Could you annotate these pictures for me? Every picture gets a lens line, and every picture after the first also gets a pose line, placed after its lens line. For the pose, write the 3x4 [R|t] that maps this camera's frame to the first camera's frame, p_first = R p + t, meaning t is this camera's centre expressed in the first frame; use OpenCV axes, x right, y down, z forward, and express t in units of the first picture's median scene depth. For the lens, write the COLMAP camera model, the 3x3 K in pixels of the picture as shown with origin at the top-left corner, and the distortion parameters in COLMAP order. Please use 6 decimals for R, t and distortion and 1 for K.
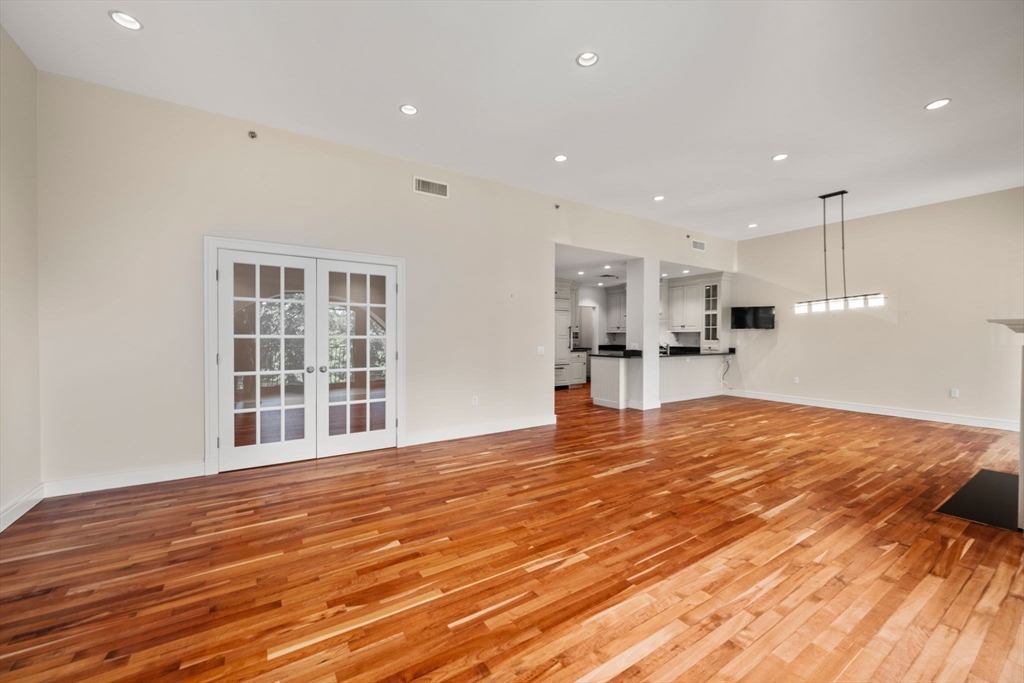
lens RADIAL K [[402.9, 0, 516.1], [0, 402.9, 338.0], [0, 0, 1]] dist [-0.002407, 0.000182]
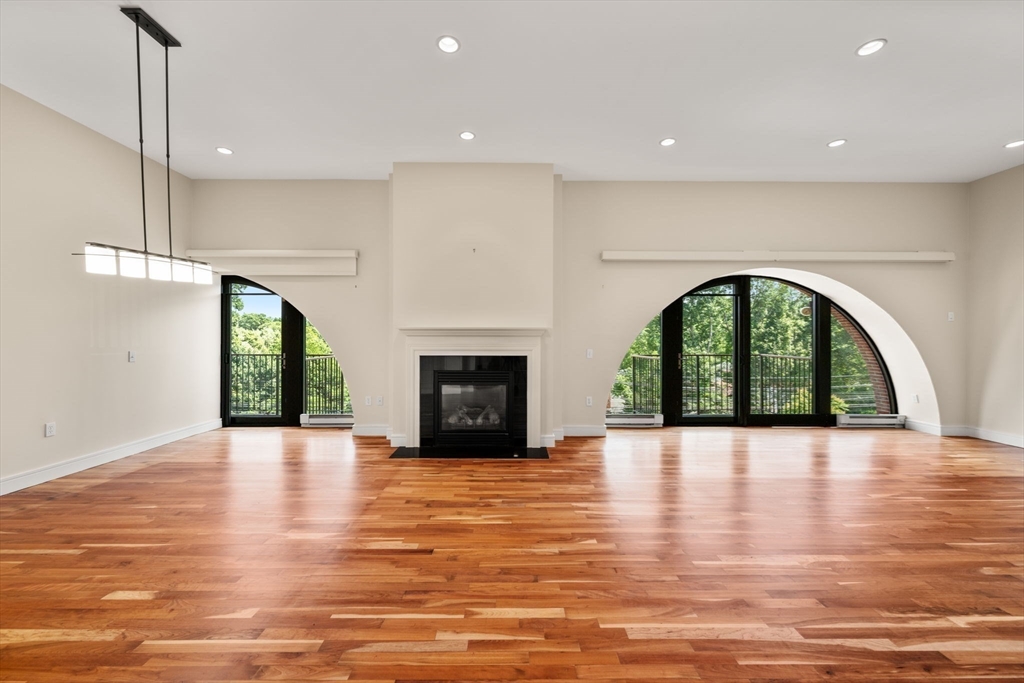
lens RADIAL K [[402.9, 0, 514.4], [0, 402.9, 339.2], [0, 0, 1]] dist [-0.002407, 0.000182]
pose [[-0.839278, -0.002152, 0.543698, 0.280096], [-0.000125, 0.999993, 0.003765, -0.001499], [-0.543702, 0.003092, -0.839272, 1.757422]]
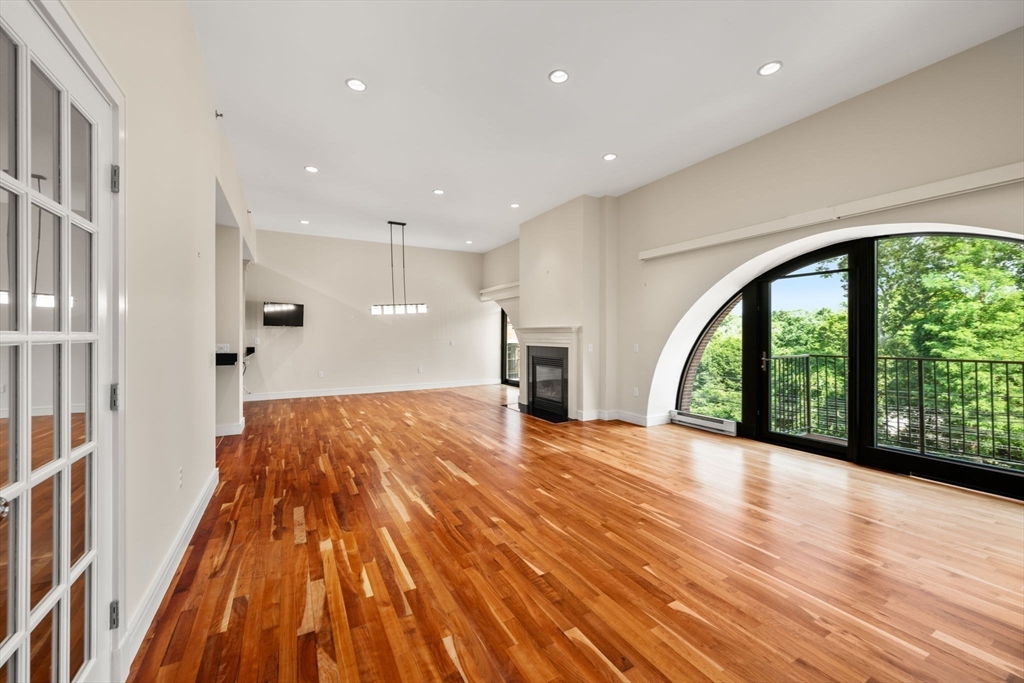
lens RADIAL K [[402.9, 0, 514.6], [0, 402.9, 347.3], [0, 0, 1]] dist [-0.002407, 0.000182]
pose [[0.069076, -0.032891, 0.997069, -0.695702], [0.007089, 0.999447, 0.032479, -0.002124], [-0.997586, 0.004825, 0.069271, 0.818884]]
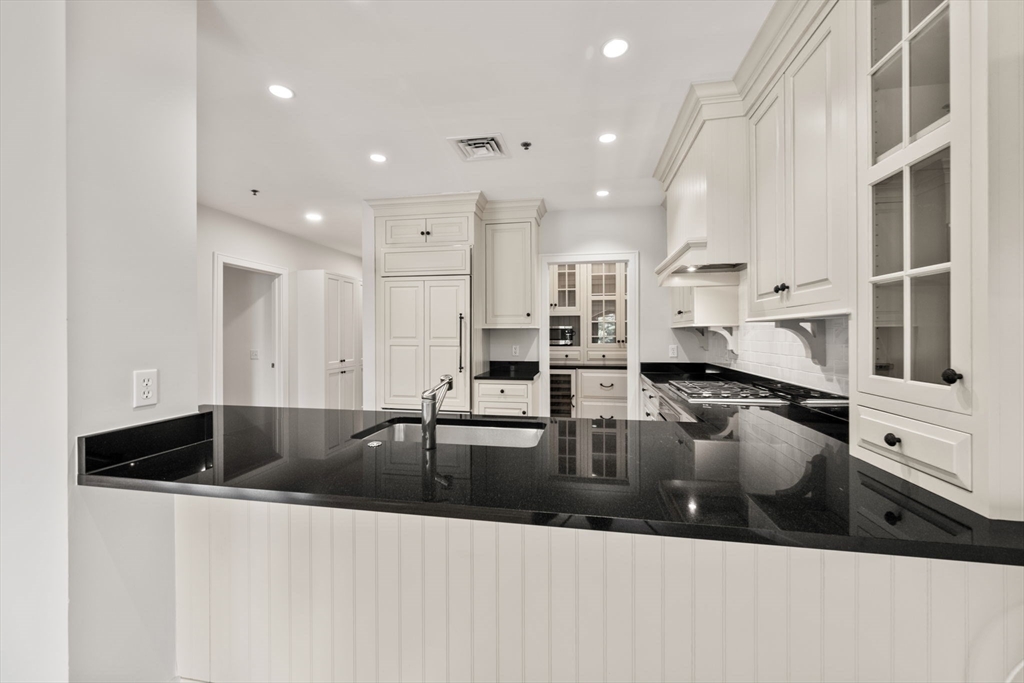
lens RADIAL K [[402.9, 0, 513.1], [0, 402.9, 334.9], [0, 0, 1]] dist [-0.002407, 0.000182]
pose [[0.714335, -0.001965, -0.699801, 1.114272], [0.000871, 0.999998, -0.001919, -0.019319], [0.699803, 0.000761, 0.714335, 1.907591]]
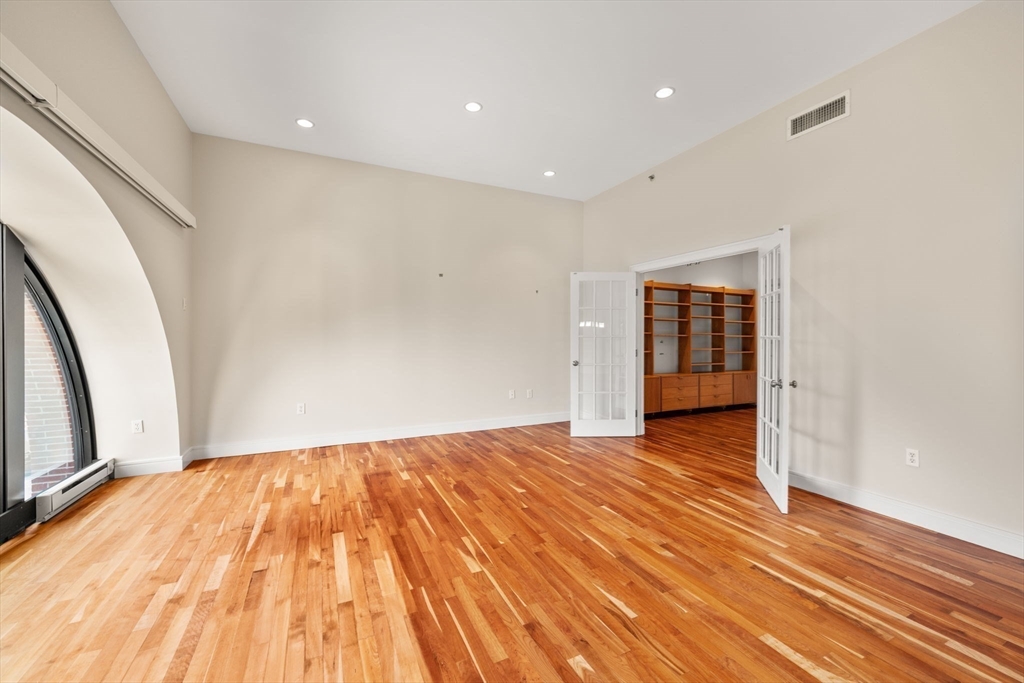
lens RADIAL K [[402.9, 0, 510.4], [0, 402.9, 336.6], [0, 0, 1]] dist [-0.002407, 0.000182]
pose [[-0.129961, -0.002000, -0.991517, 0.671705], [-0.008338, 0.999965, -0.000924, 0.001367], [0.991484, 0.008147, -0.129973, 0.742617]]
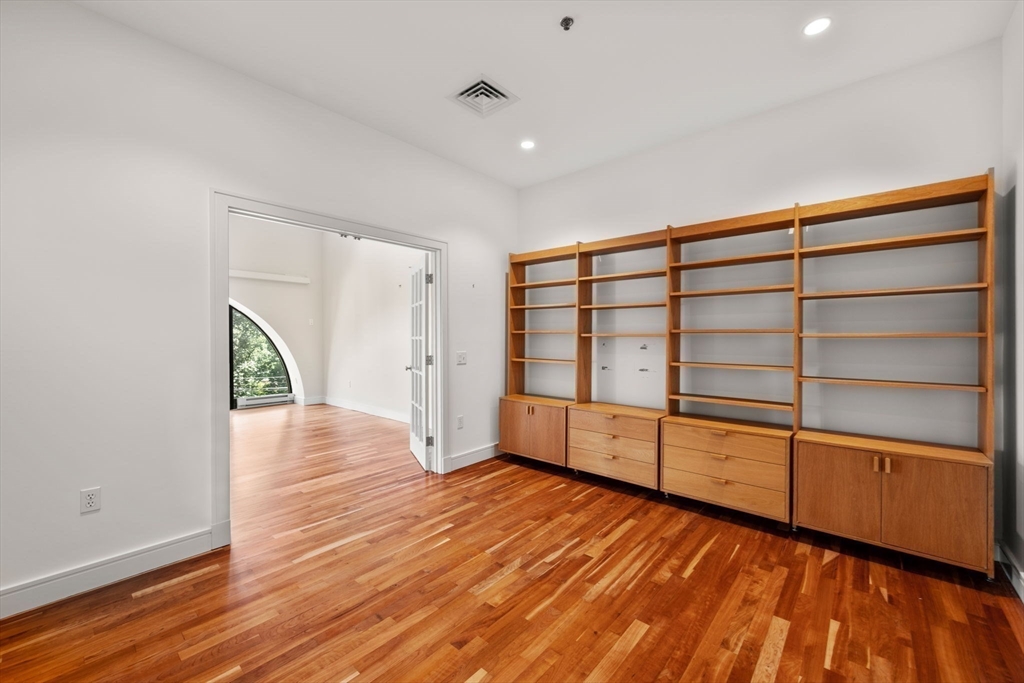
lens RADIAL K [[402.9, 0, 510.3], [0, 402.9, 339.5], [0, 0, 1]] dist [-0.002407, 0.000182]
pose [[-0.967361, -0.002834, -0.253386, -0.618605], [-0.004435, 0.999974, 0.005745, -0.005016], [0.253363, 0.006681, -0.967348, 1.988630]]
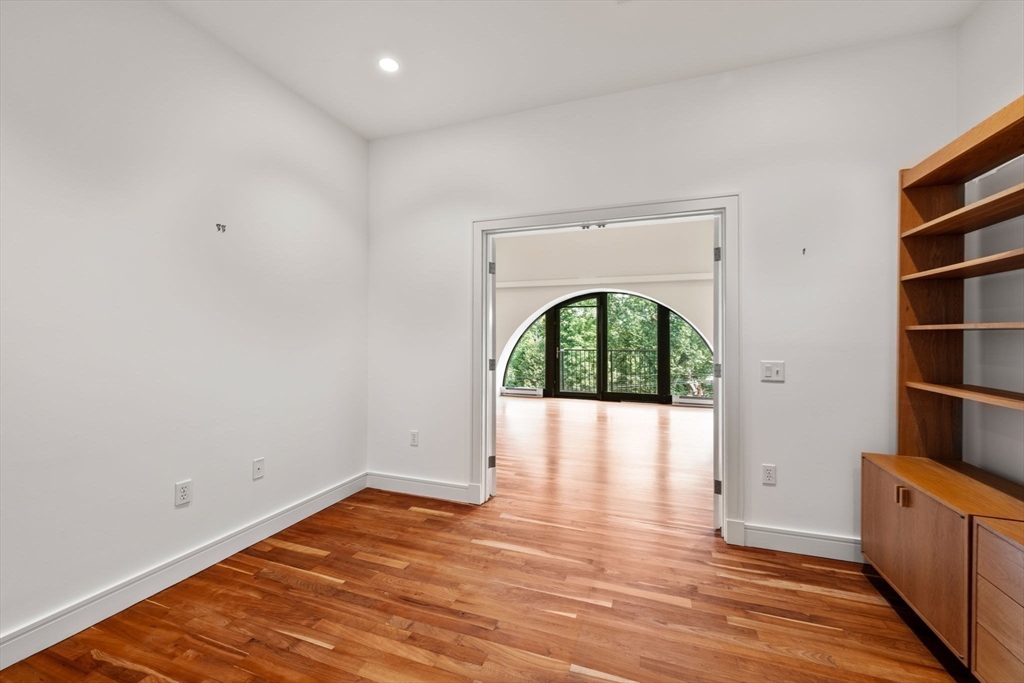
lens RADIAL K [[402.9, 0, 509.3], [0, 402.9, 335.2], [0, 0, 1]] dist [-0.002407, 0.000182]
pose [[-0.590721, -0.002723, 0.806871, -1.040059], [-0.005907, 0.999982, -0.000951, -0.005009], [-0.806854, -0.005328, -0.590727, 1.661215]]
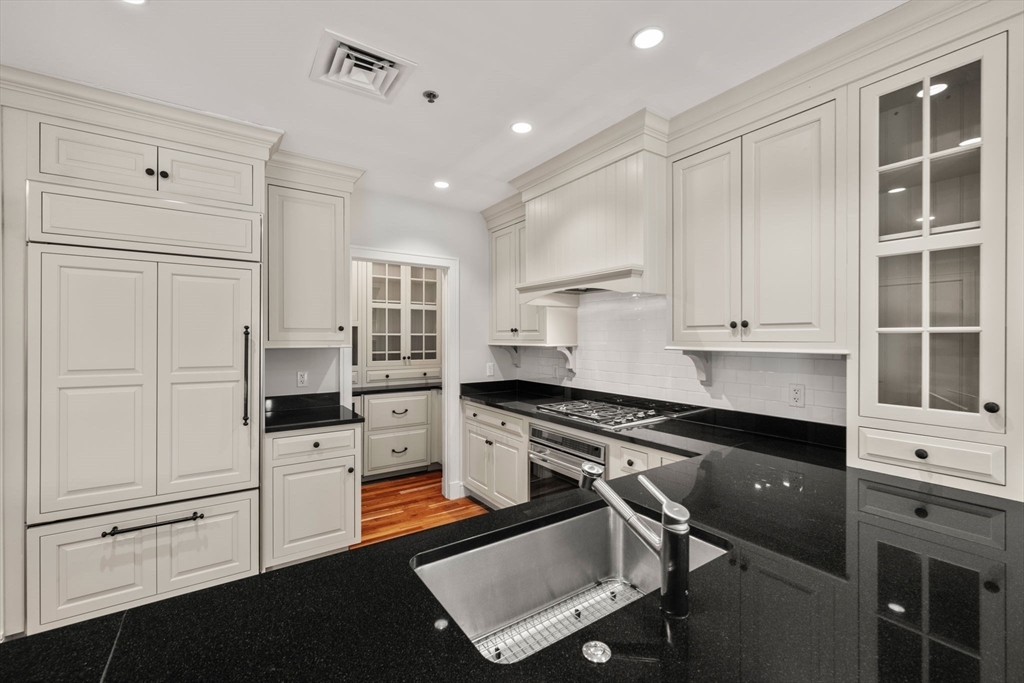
lens RADIAL K [[424.2, 0, 513.9], [0, 424.2, 338.8], [0, 0, 1]] dist [-0.000689, 0.000668]
pose [[0.999948, -0.001068, 0.010121, 0.717838], [0.001073, 0.999999, -0.000522, -0.054016], [-0.010121, 0.000533, 0.999949, 1.902404]]
